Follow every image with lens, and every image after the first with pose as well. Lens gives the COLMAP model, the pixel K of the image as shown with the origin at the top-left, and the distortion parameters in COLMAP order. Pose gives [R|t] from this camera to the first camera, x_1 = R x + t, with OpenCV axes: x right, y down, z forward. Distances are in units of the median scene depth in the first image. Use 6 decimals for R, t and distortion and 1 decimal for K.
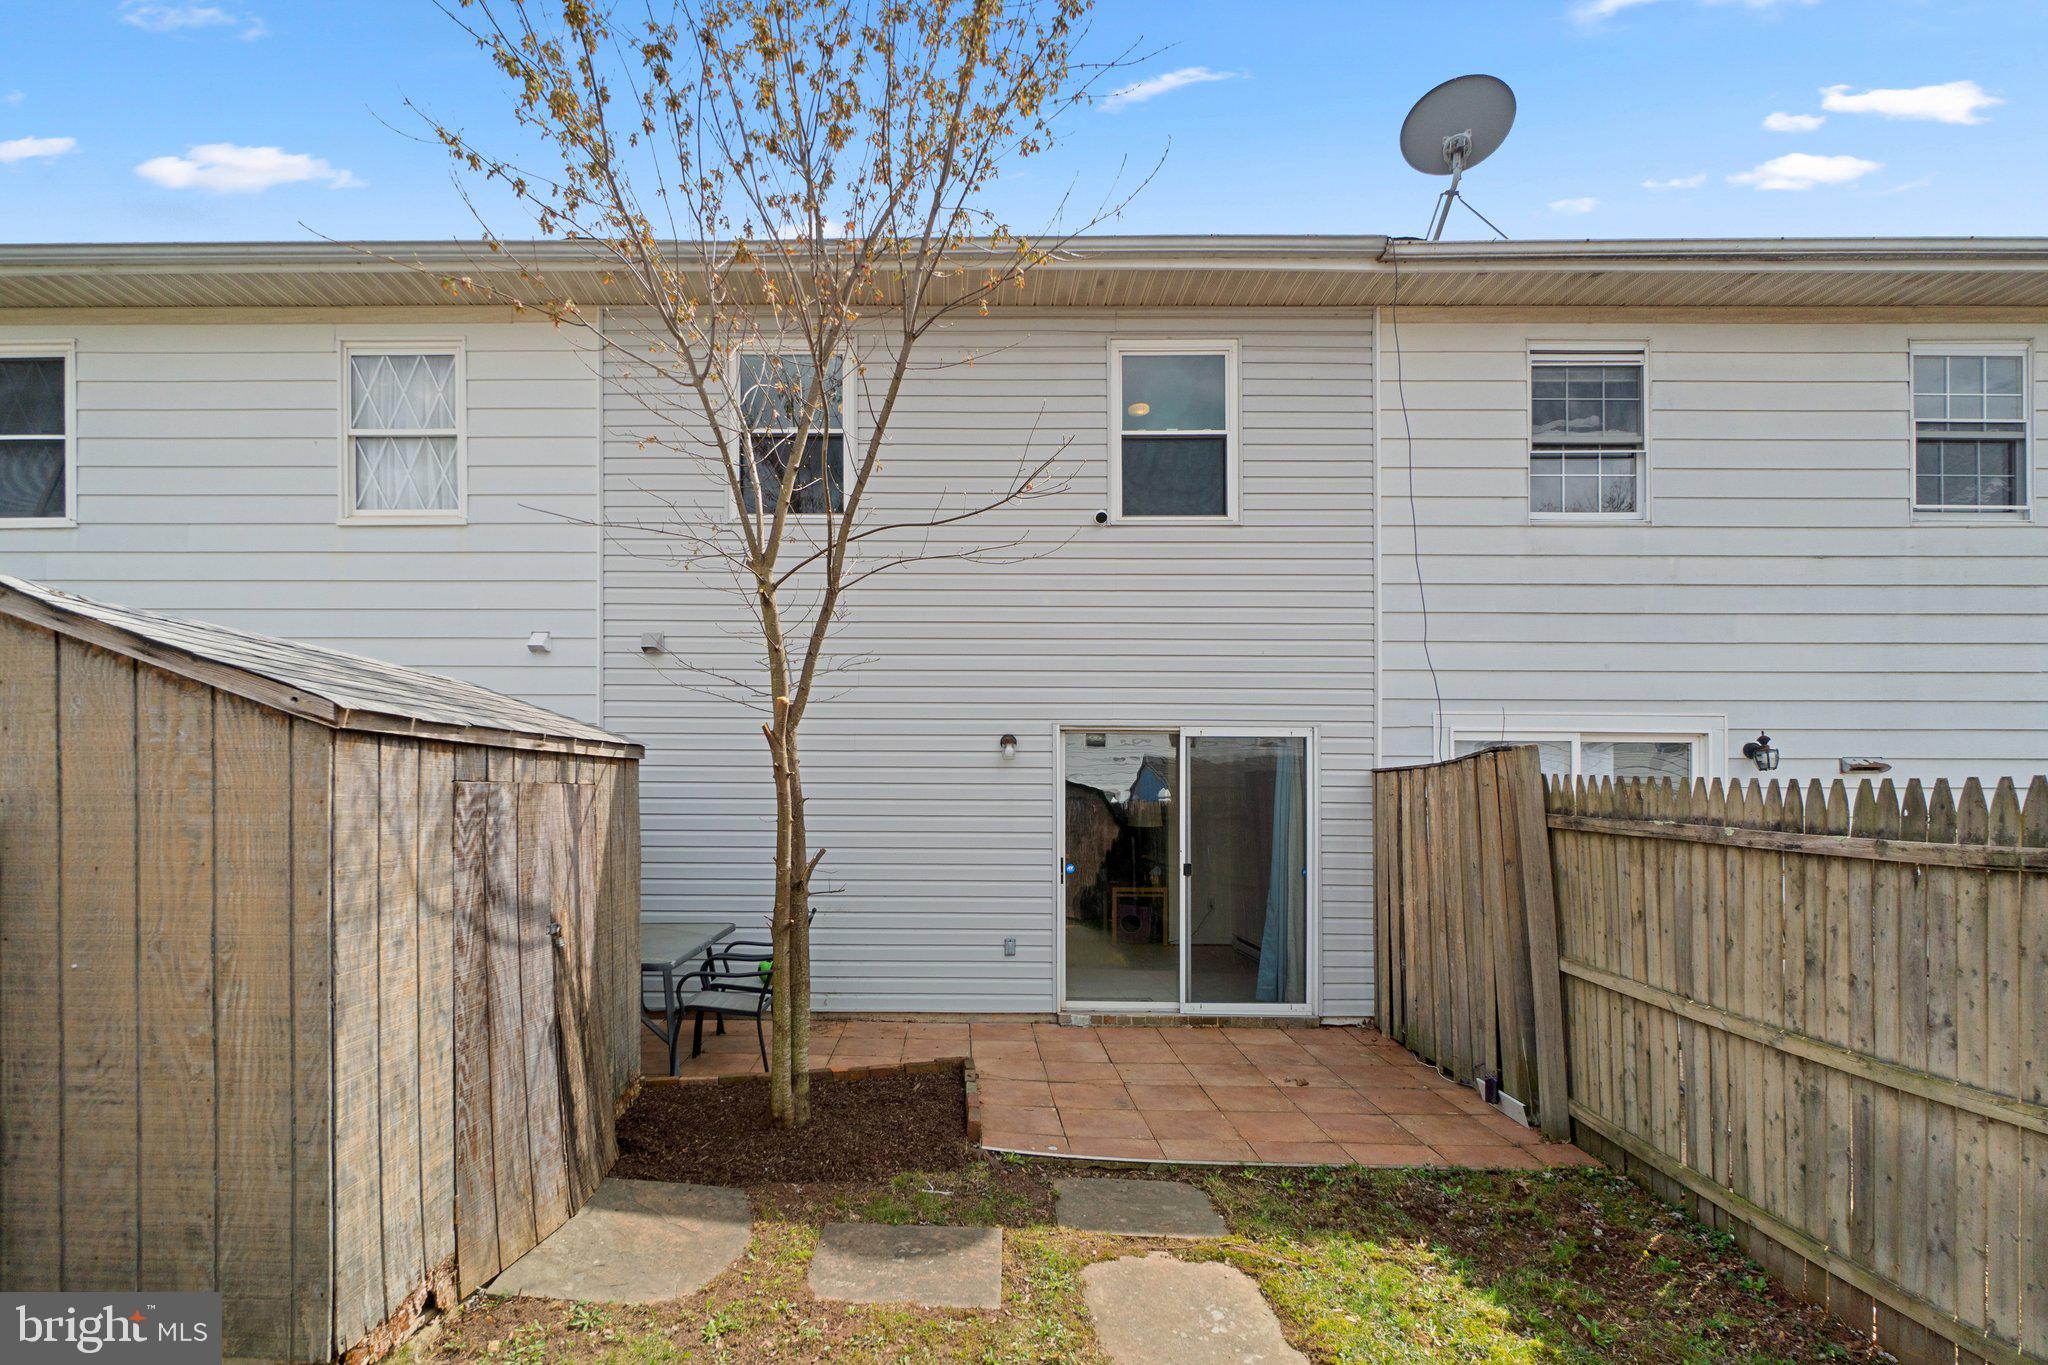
lens RADIAL K [[938.5, 0, 931.2], [0, 938.5, 795.1], [0, 0, 1]] dist [-0.004921, 0.000364]
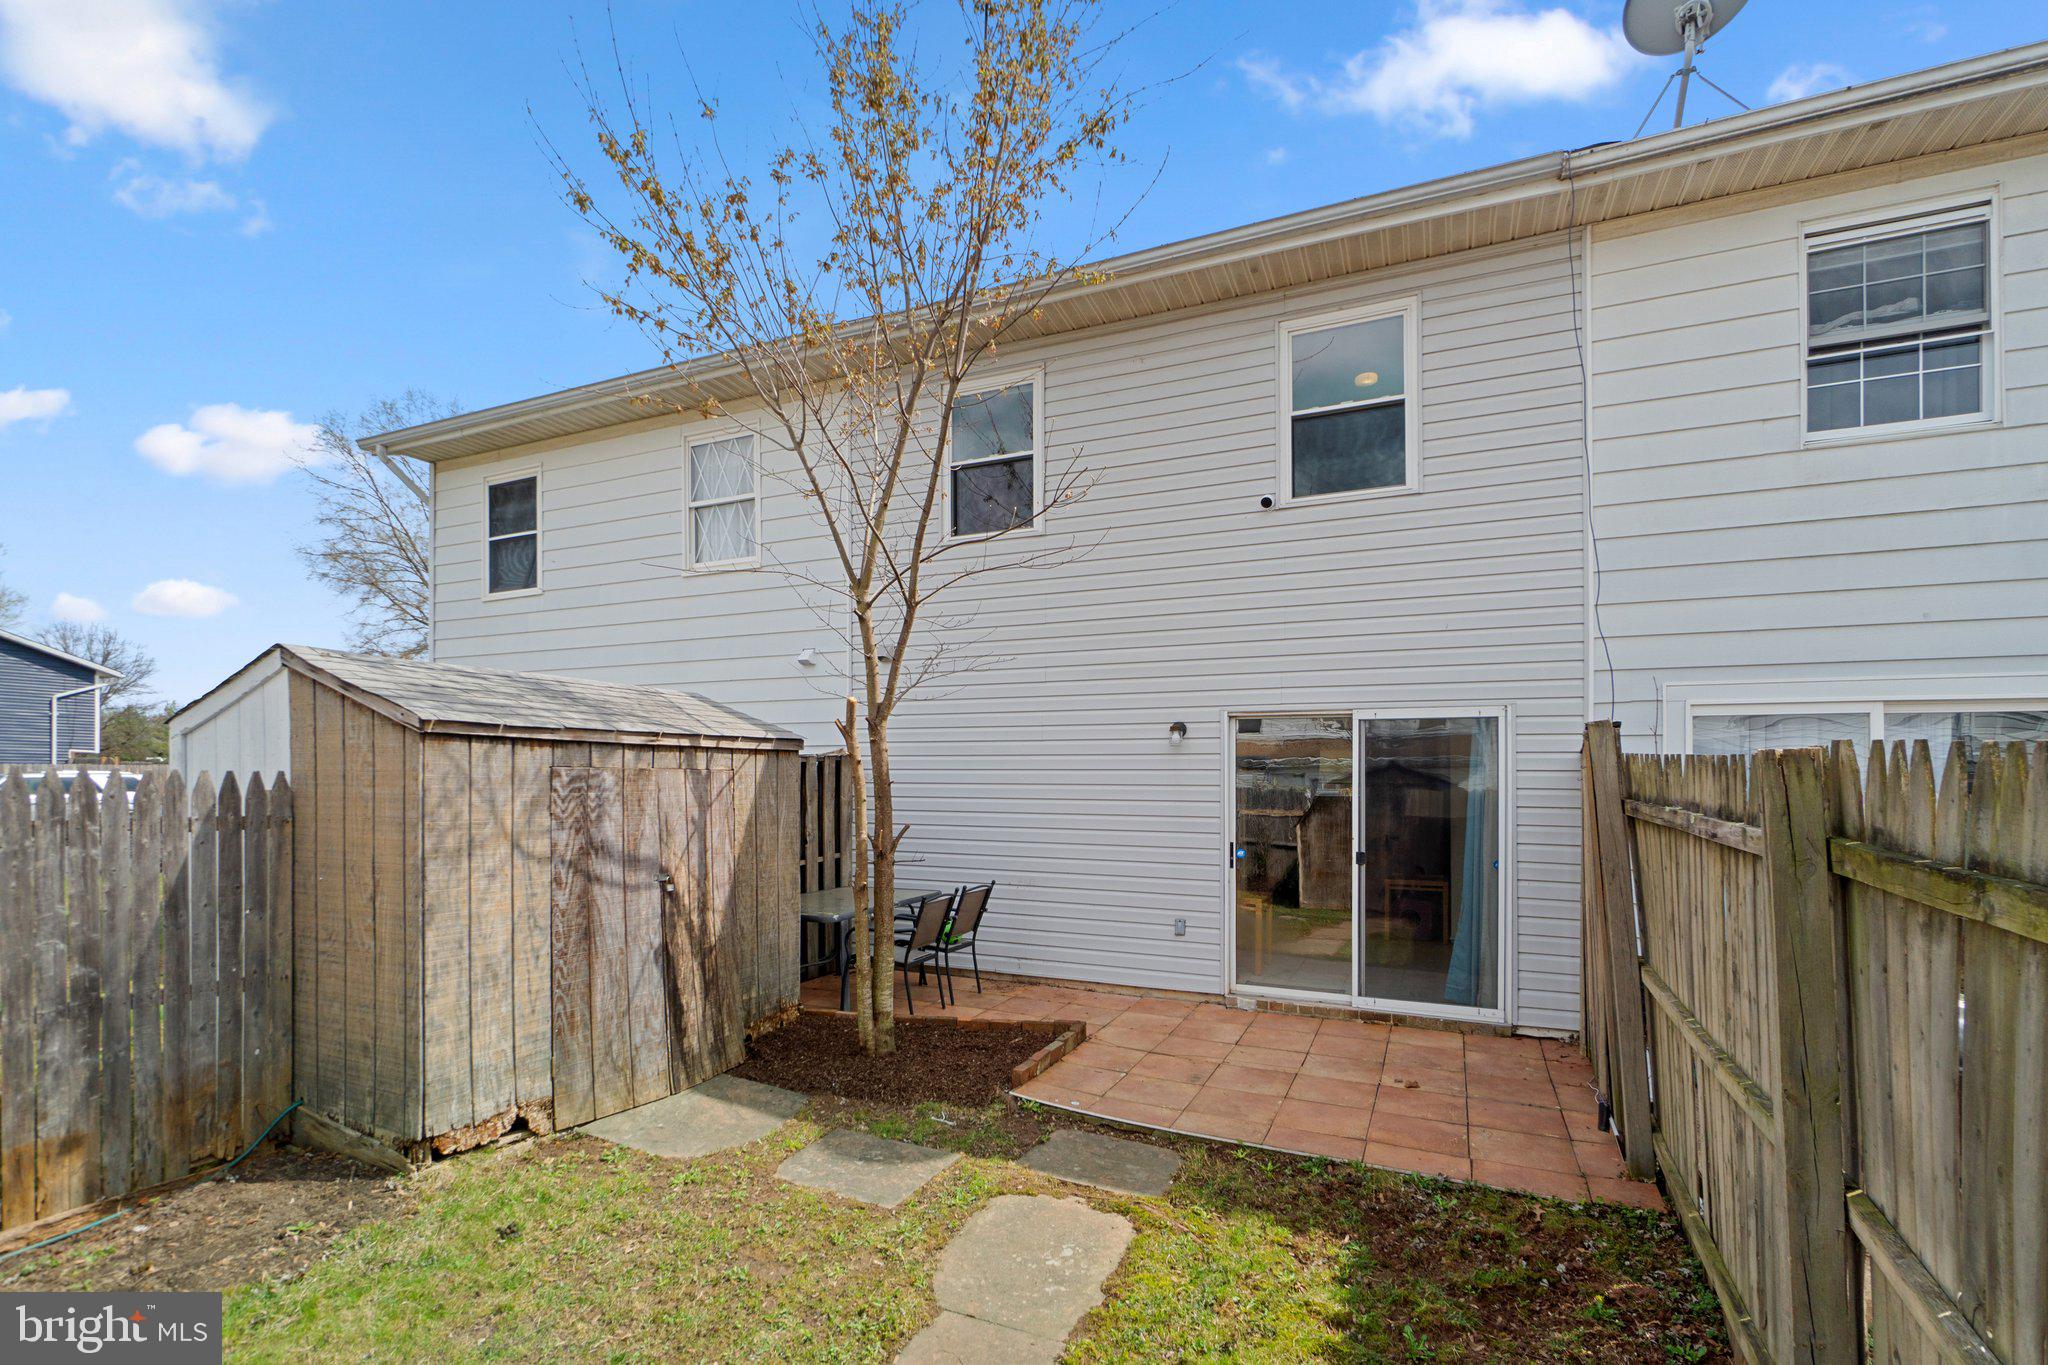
lens RADIAL K [[921.8, 0, 1024.4], [0, 921.8, 783.6], [0, 0, 1]] dist [-0.002584, -0.000236]
pose [[0.918158, 0.001358, -0.396212, 0.571218], [-0.001919, 0.999998, -0.001021, 0.008313], [0.396210, 0.001698, 0.918158, -0.005289]]
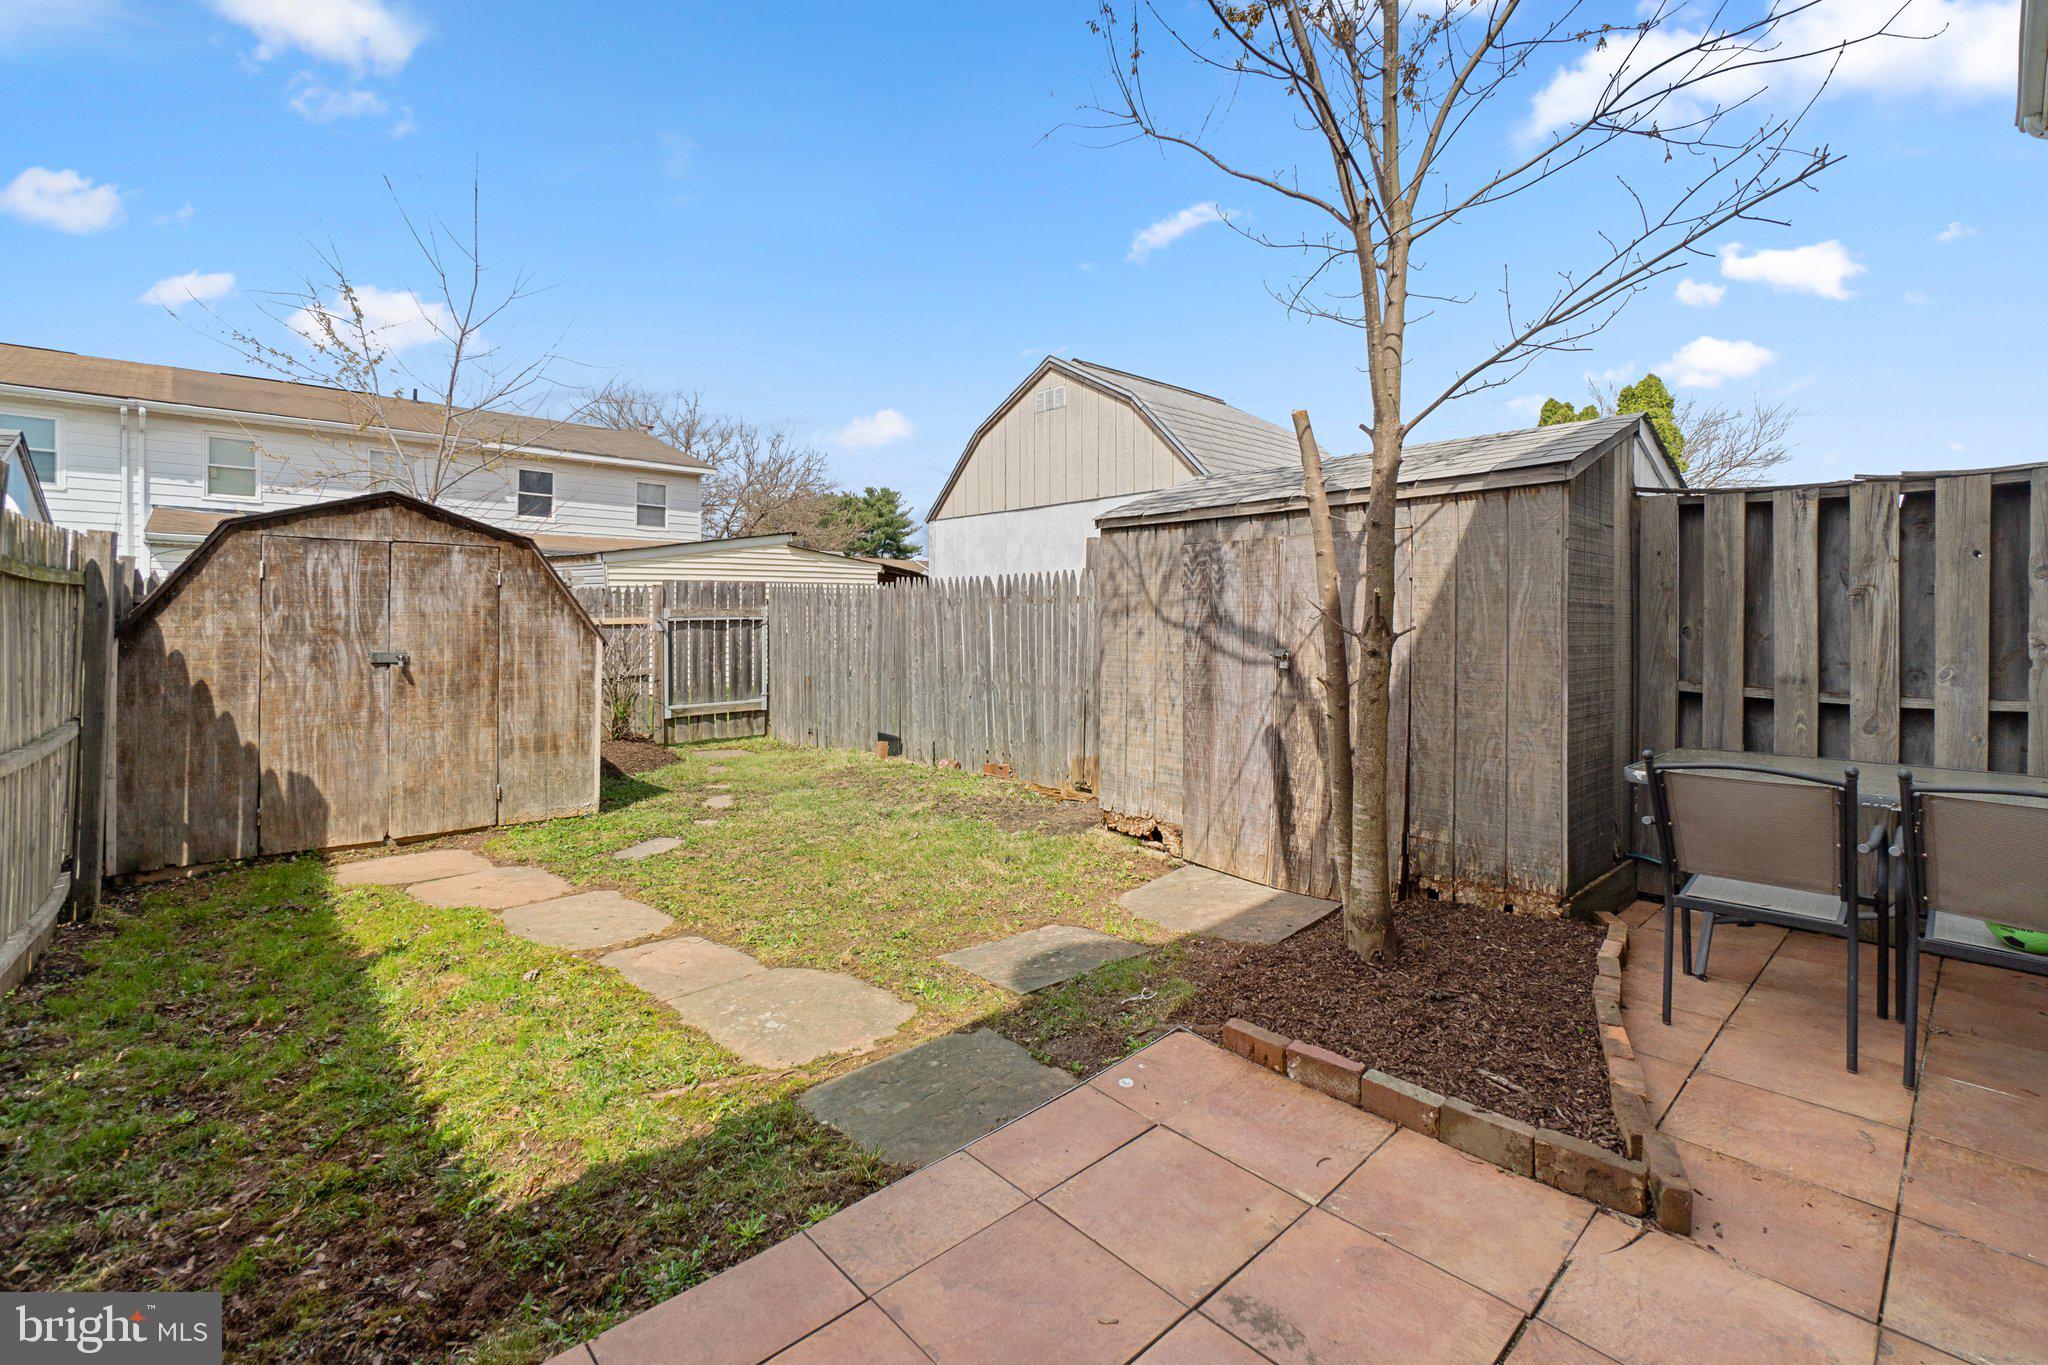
lens RADIAL K [[904.0, 0, 1017.8], [0, 904.0, 628.5], [0, 0, 1]] dist [-0.004447, -0.000156]
pose [[-0.724536, -0.001251, -0.689236, 0.654133], [-0.006093, 0.999971, 0.004590, 0.103025], [0.689210, 0.007525, -0.724522, 1.575923]]
